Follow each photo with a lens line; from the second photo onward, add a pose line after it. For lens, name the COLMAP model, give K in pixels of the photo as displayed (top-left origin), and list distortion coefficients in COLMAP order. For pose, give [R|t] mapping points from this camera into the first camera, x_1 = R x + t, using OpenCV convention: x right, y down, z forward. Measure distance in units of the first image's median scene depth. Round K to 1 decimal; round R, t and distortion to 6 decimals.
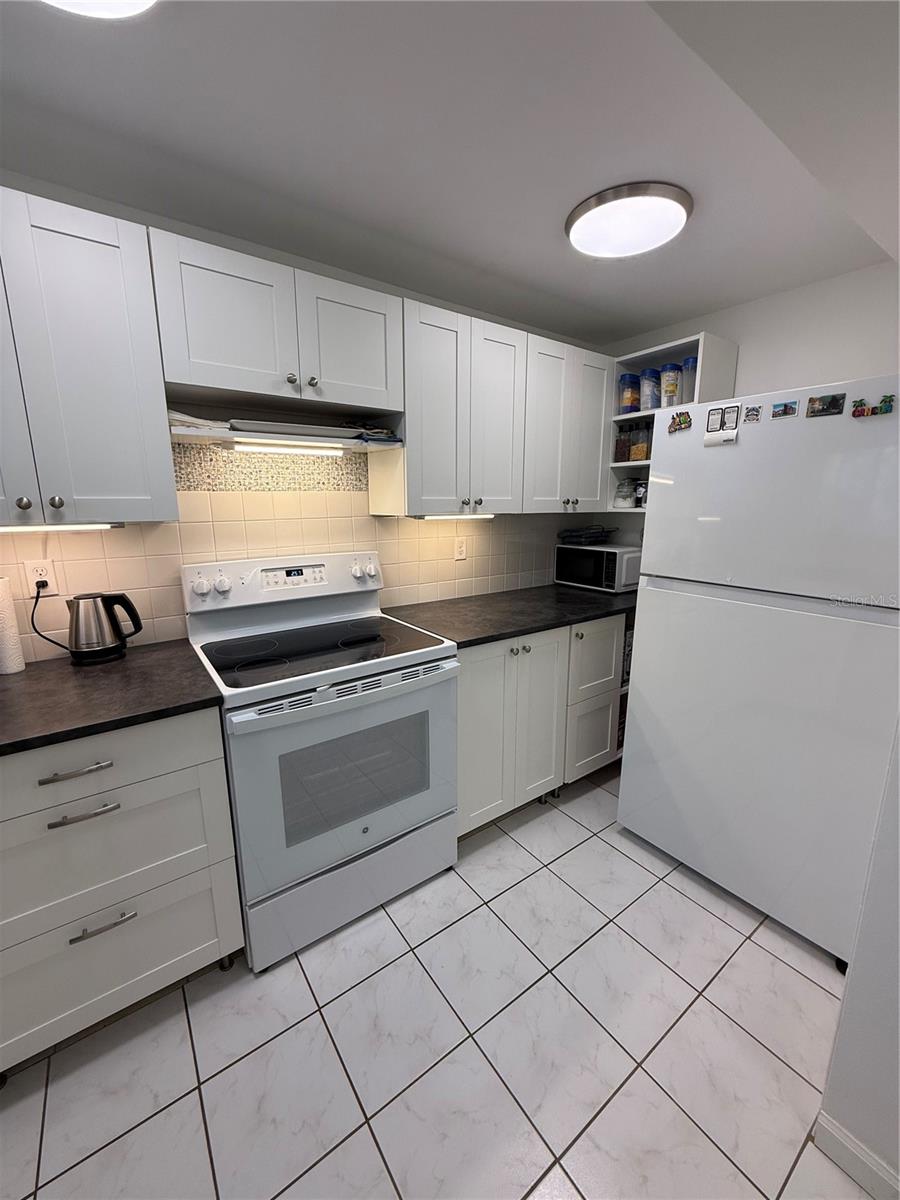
lens RADIAL K [[477.7, 0, 451.7], [0, 477.7, 595.7], [0, 0, 1]] dist [0.001791, -0.000464]
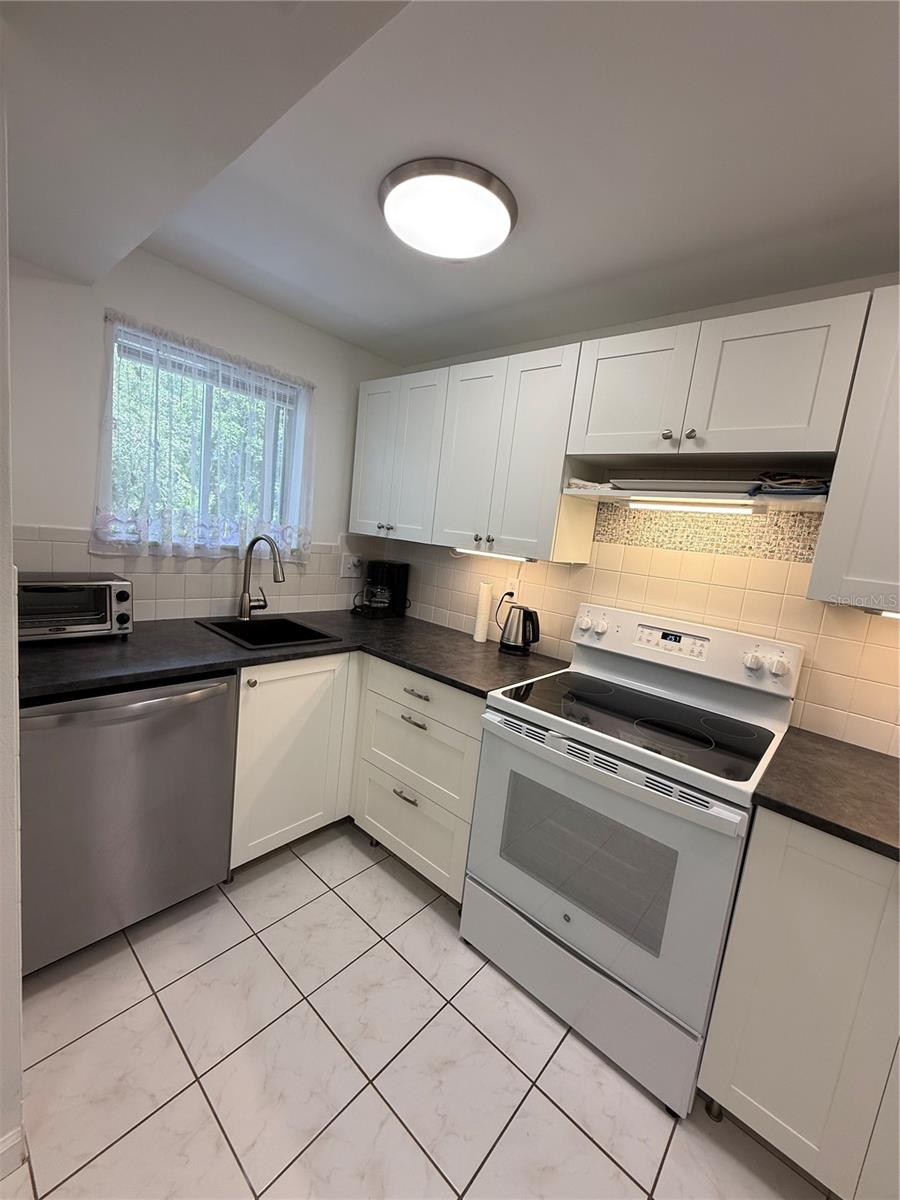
lens RADIAL K [[477.7, 0, 451.7], [0, 477.7, 595.7], [0, 0, 1]] dist [0.001791, -0.000464]
pose [[0.221805, 0.161617, -0.961604, 0.488497], [-0.301256, 0.949281, 0.090058, -0.086595], [0.927387, 0.269713, 0.259244, 0.377185]]
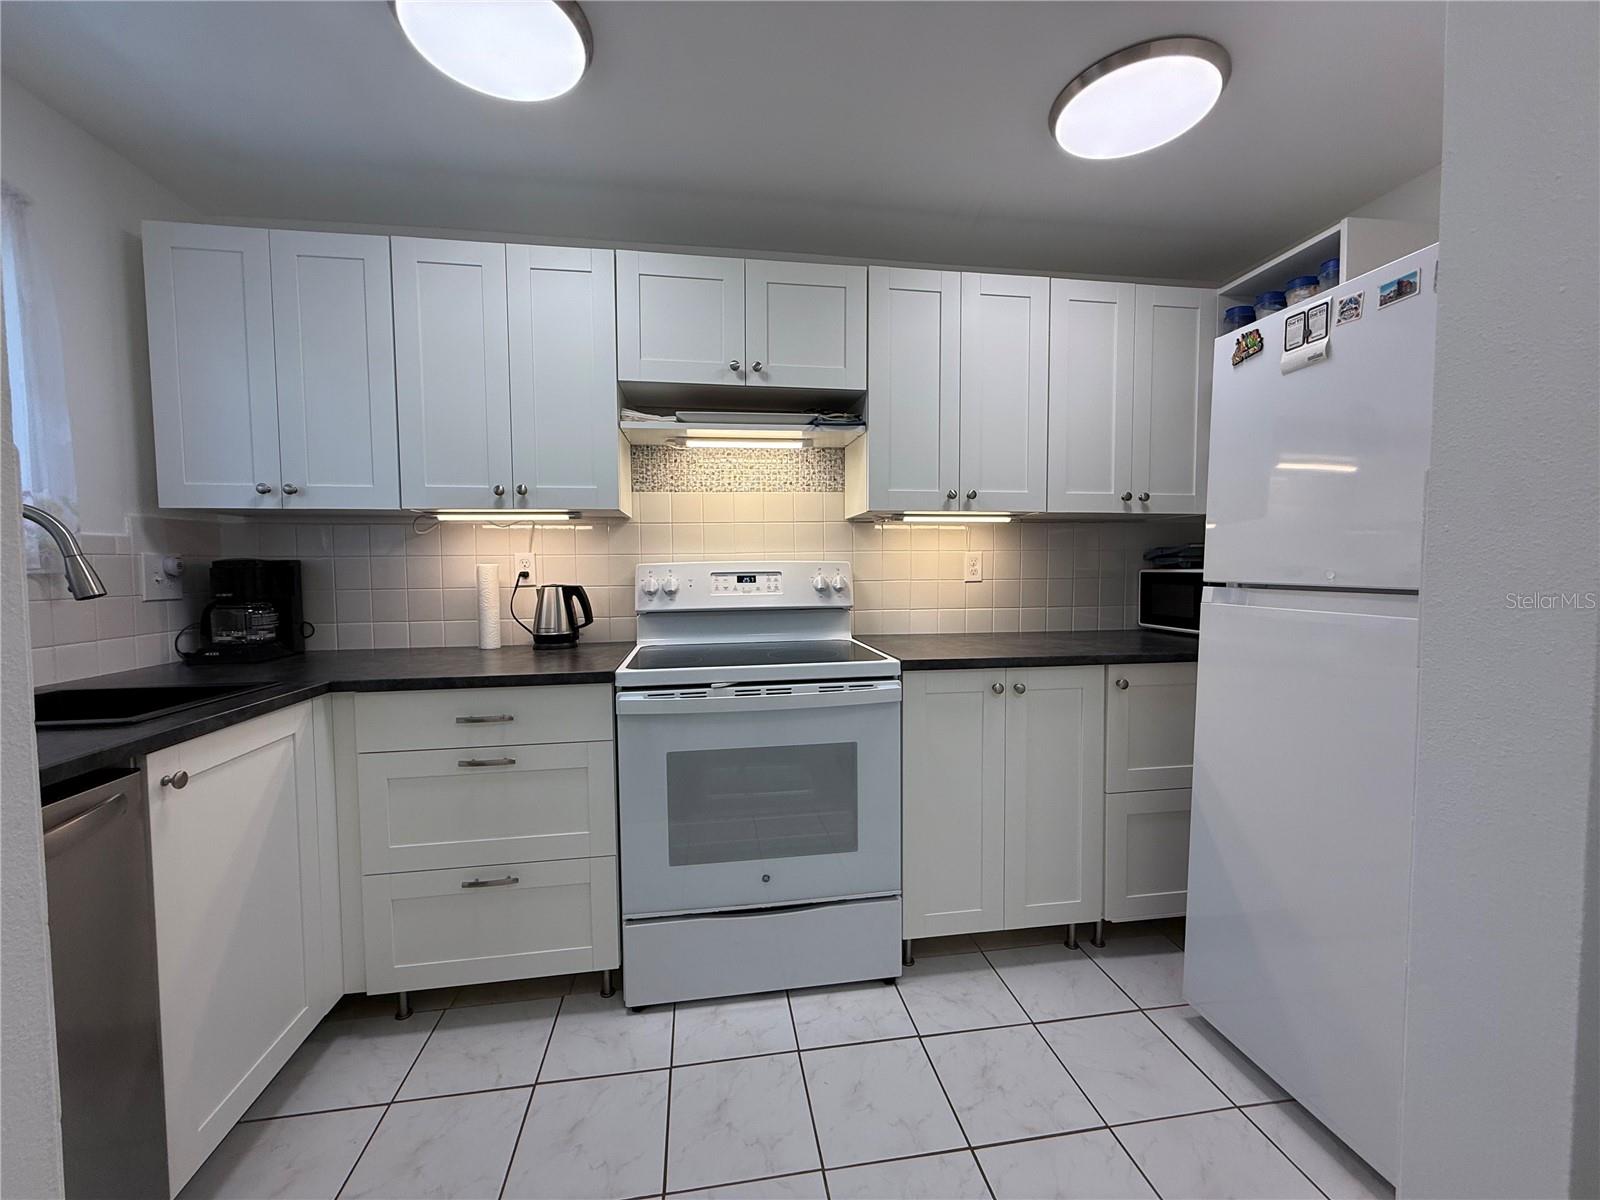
lens RADIAL K [[636.9, 0, 793.5], [0, 636.9, 595.6], [0, 0, 1]] dist [0.001791, -0.000464]
pose [[0.887777, 0.017417, -0.459944, 0.323619], [-0.084912, 0.988330, -0.126470, 0.137005], [0.452373, 0.151332, 0.878895, -0.004058]]
